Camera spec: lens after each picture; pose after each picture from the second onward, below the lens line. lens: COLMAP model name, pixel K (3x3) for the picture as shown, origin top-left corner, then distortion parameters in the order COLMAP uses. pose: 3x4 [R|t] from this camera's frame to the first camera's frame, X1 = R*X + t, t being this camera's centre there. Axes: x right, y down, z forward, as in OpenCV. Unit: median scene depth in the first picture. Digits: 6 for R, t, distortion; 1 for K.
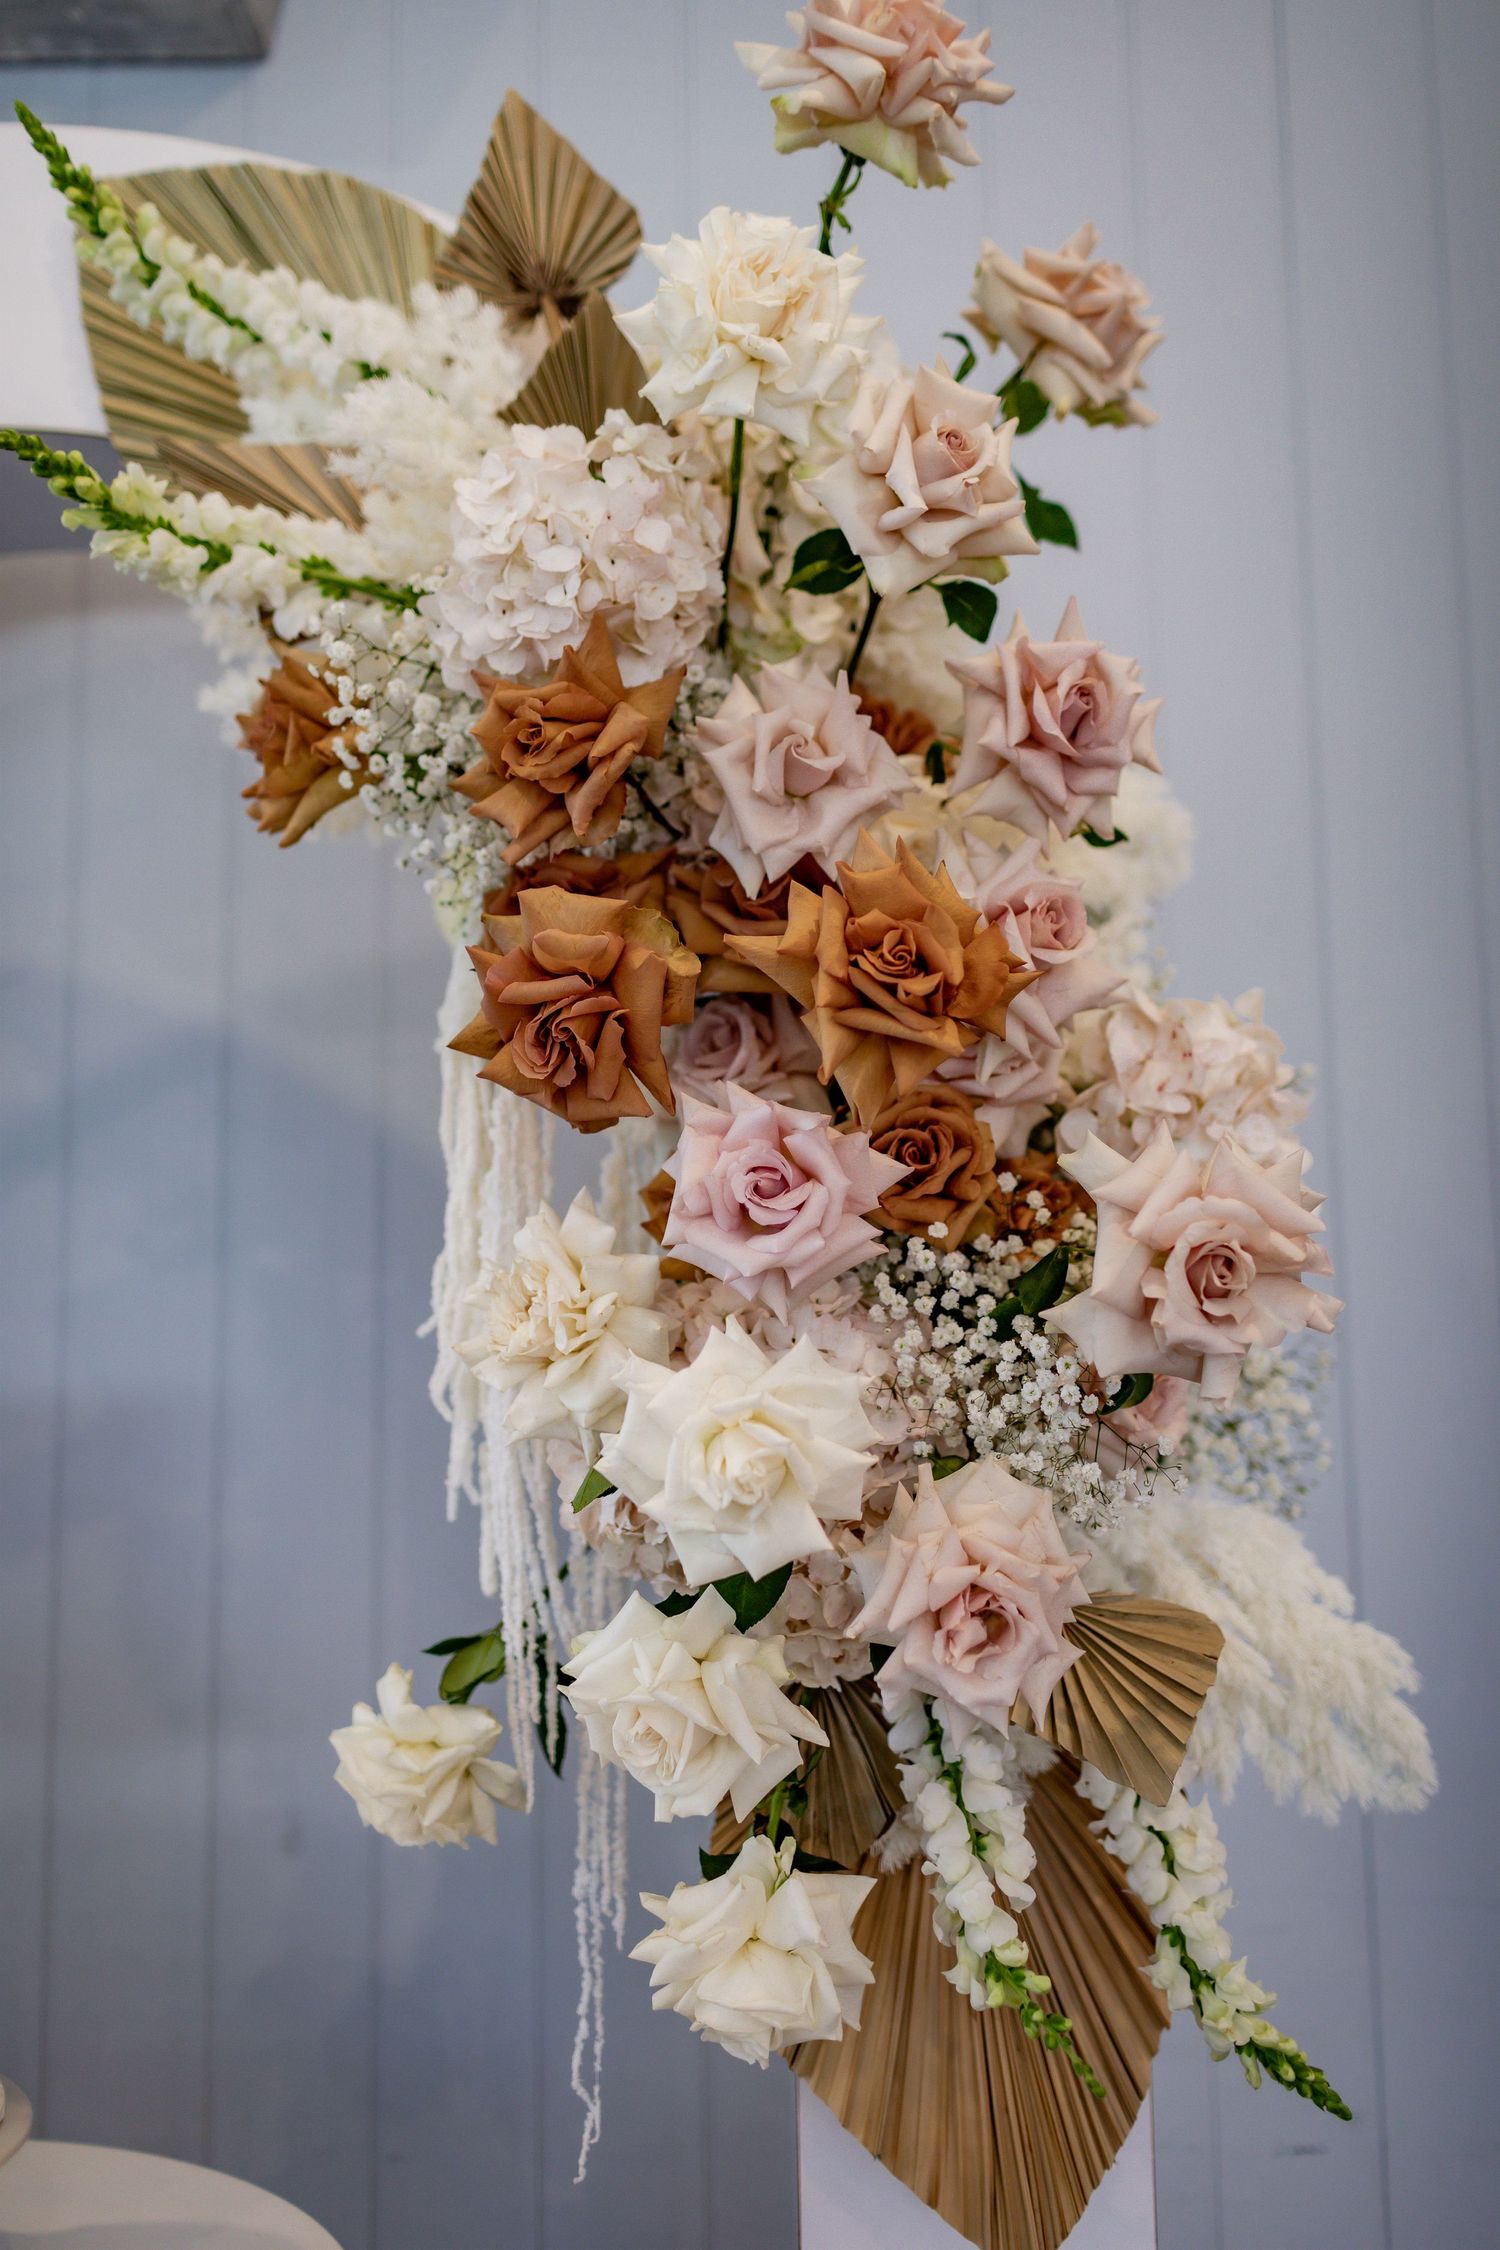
lens RADIAL K [[1955.2, 0, 750.0], [0, 1955.2, 1125.0], [0, 0, 1]] dist [-0.030624, 0.006968]
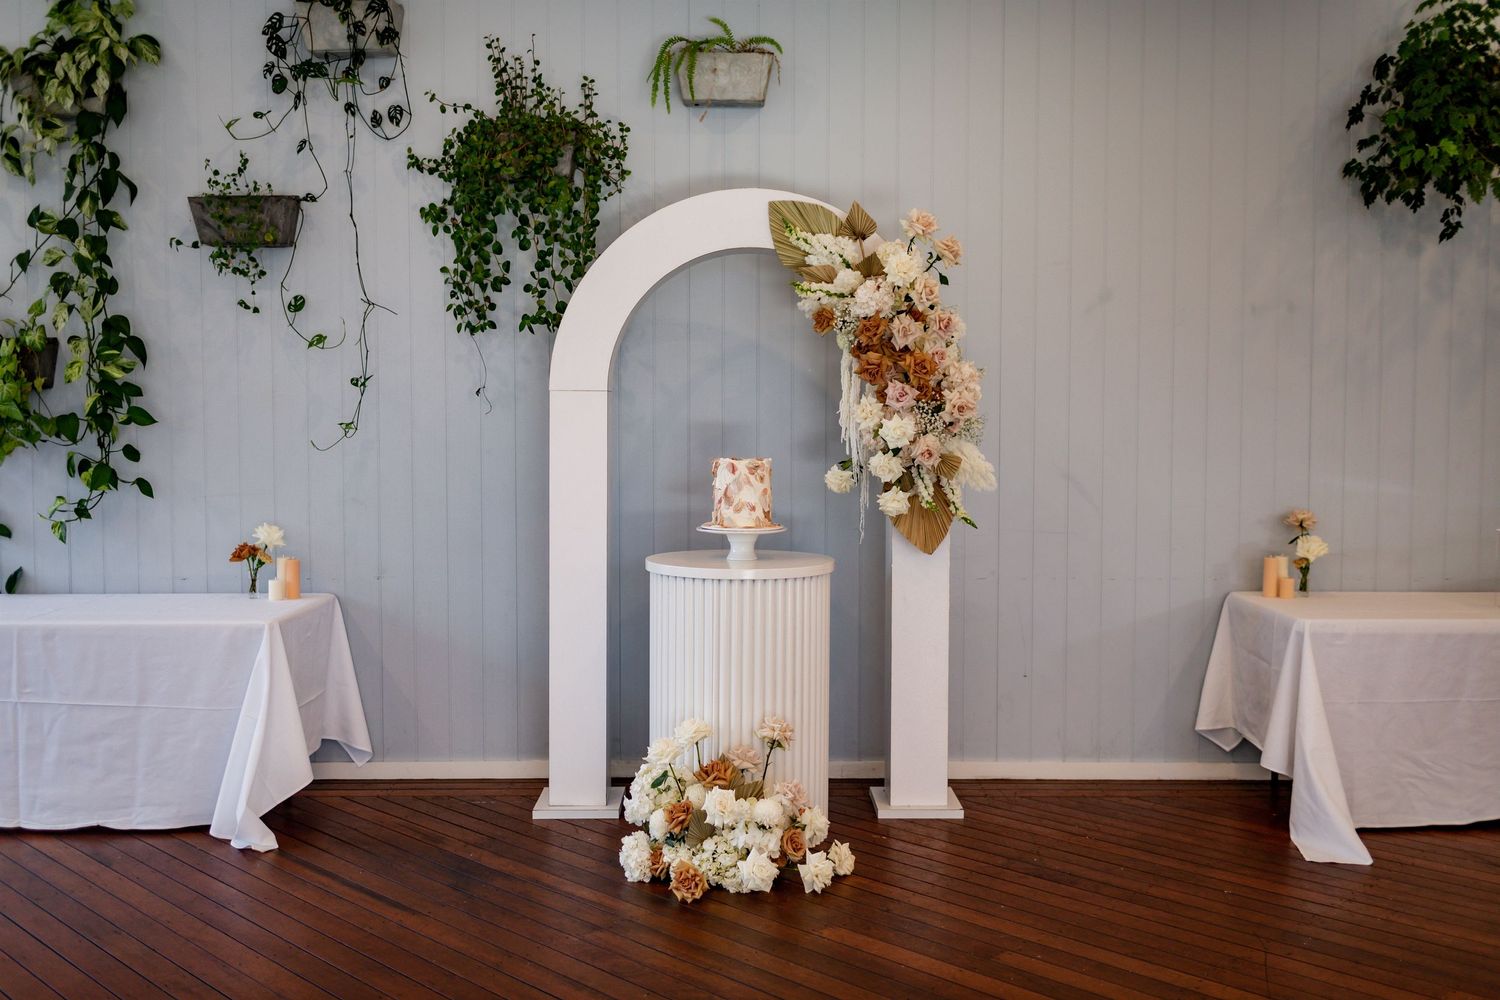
lens RADIAL K [[1303.4, 0, 750.0], [0, 1303.4, 500.0], [0, 0, 1]] dist [-0.030624, 0.006968]
pose [[0.999582, 0.009559, 0.027291, -0.642011], [-0.014863, 0.979410, 0.201335, -0.522292], [-0.024805, -0.201656, 0.979142, -3.581335]]
